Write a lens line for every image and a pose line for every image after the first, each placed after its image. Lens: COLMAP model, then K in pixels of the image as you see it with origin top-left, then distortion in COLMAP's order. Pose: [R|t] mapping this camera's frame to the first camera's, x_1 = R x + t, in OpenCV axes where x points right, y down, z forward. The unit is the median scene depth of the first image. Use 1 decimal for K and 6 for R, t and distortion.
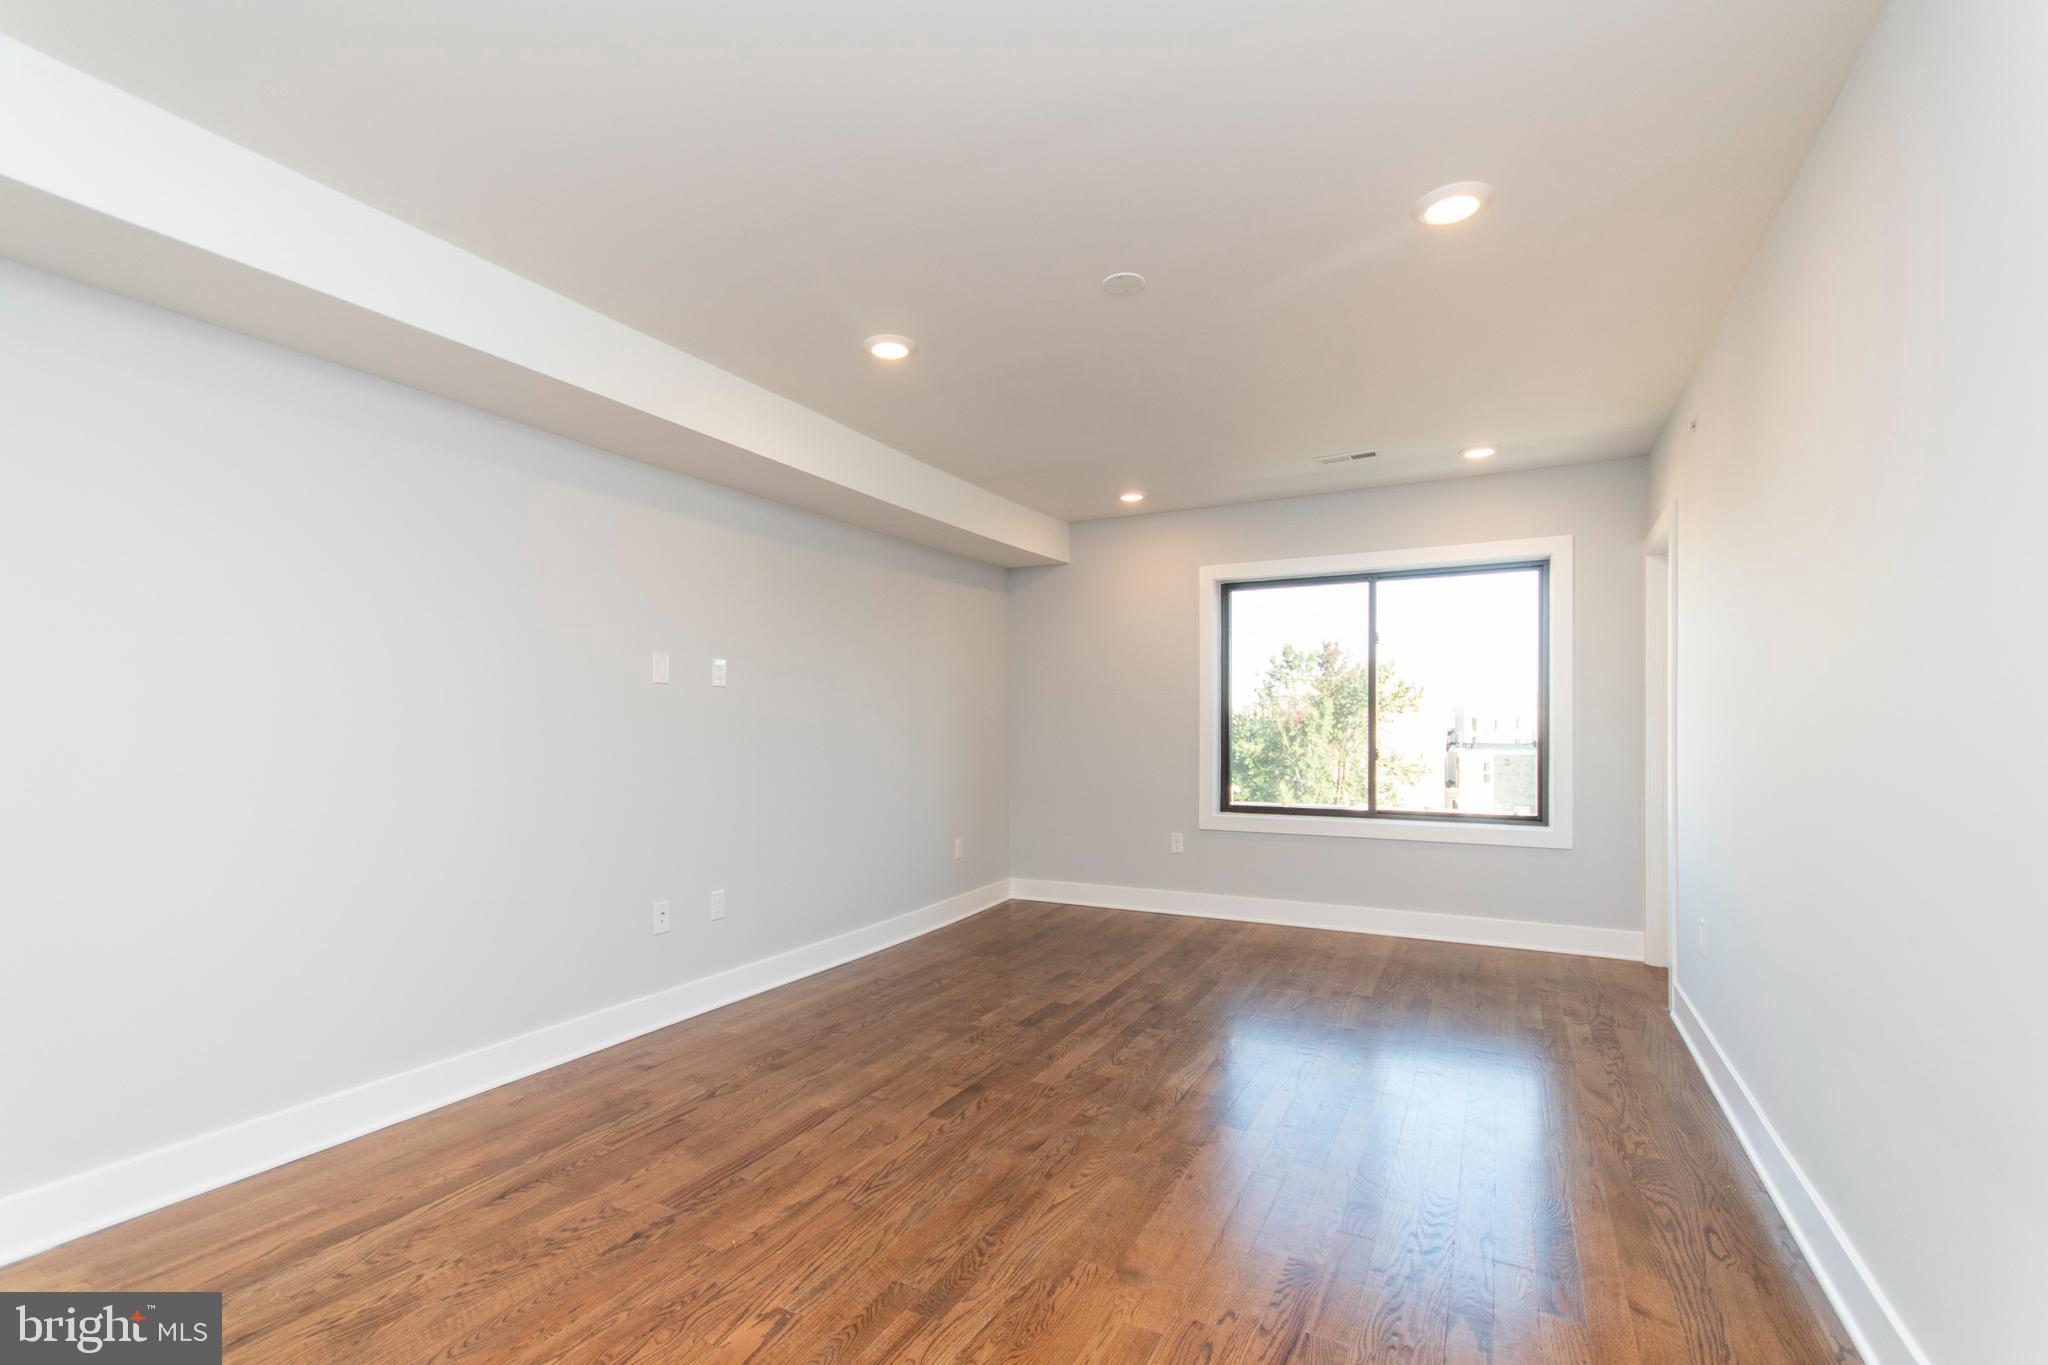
lens RADIAL K [[949.3, 0, 1023.6], [0, 949.3, 726.8], [0, 0, 1]] dist [0.001627, 0.000243]
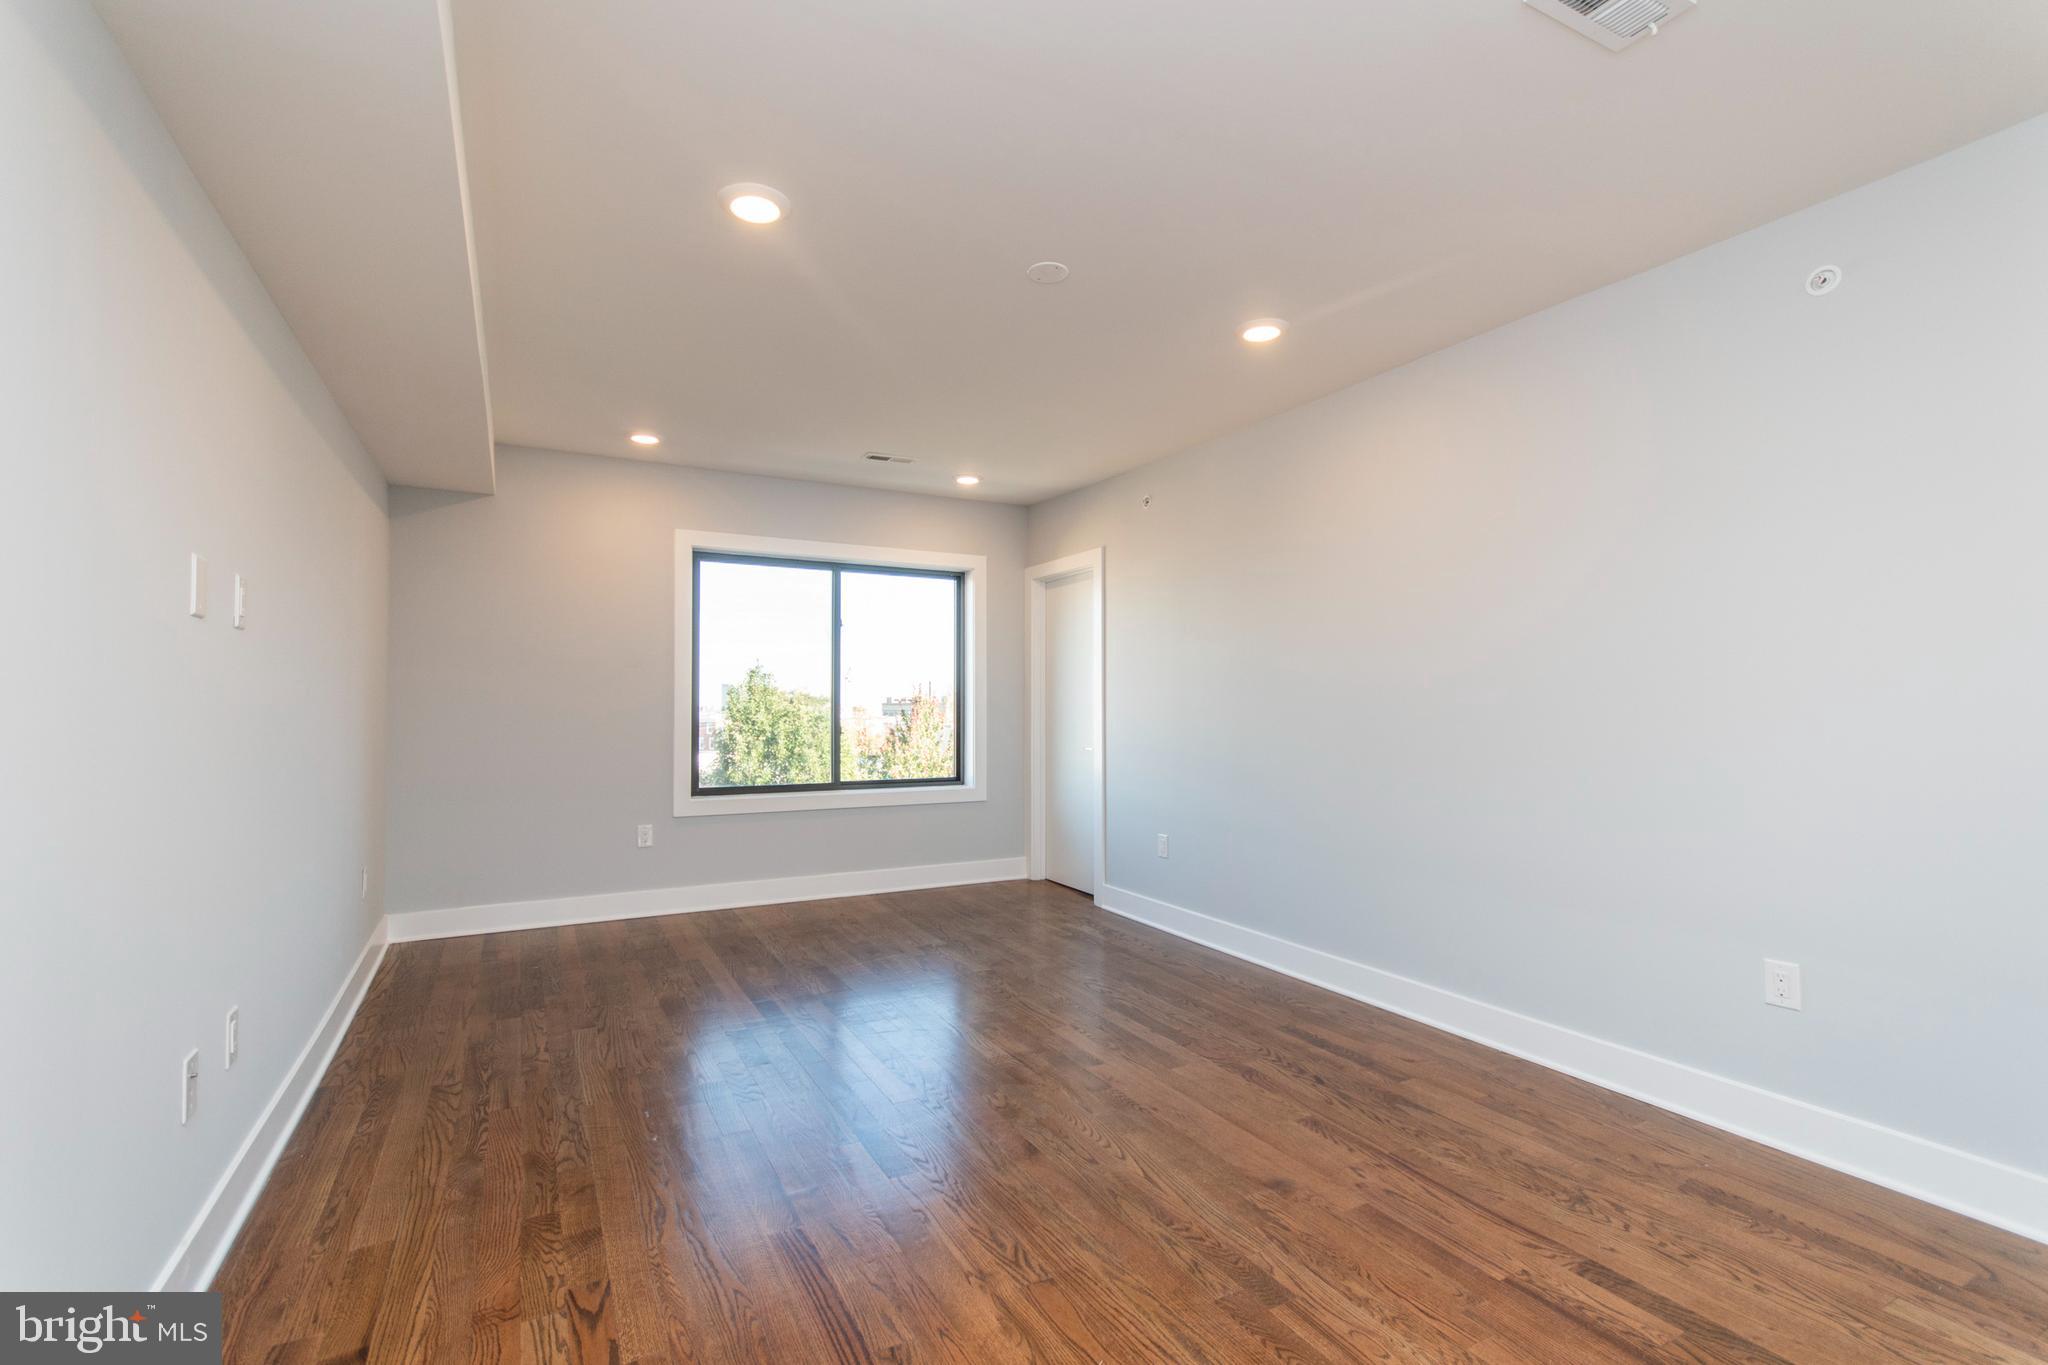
lens RADIAL K [[913.1, 0, 1013.0], [0, 913.1, 684.8], [0, 0, 1]] dist [0.002573, 0.000315]
pose [[0.542869, 0.019918, 0.839581, -0.434742], [-0.000284, 0.999723, -0.023534, 0.002017], [-0.839818, 0.012538, 0.542724, 0.292734]]
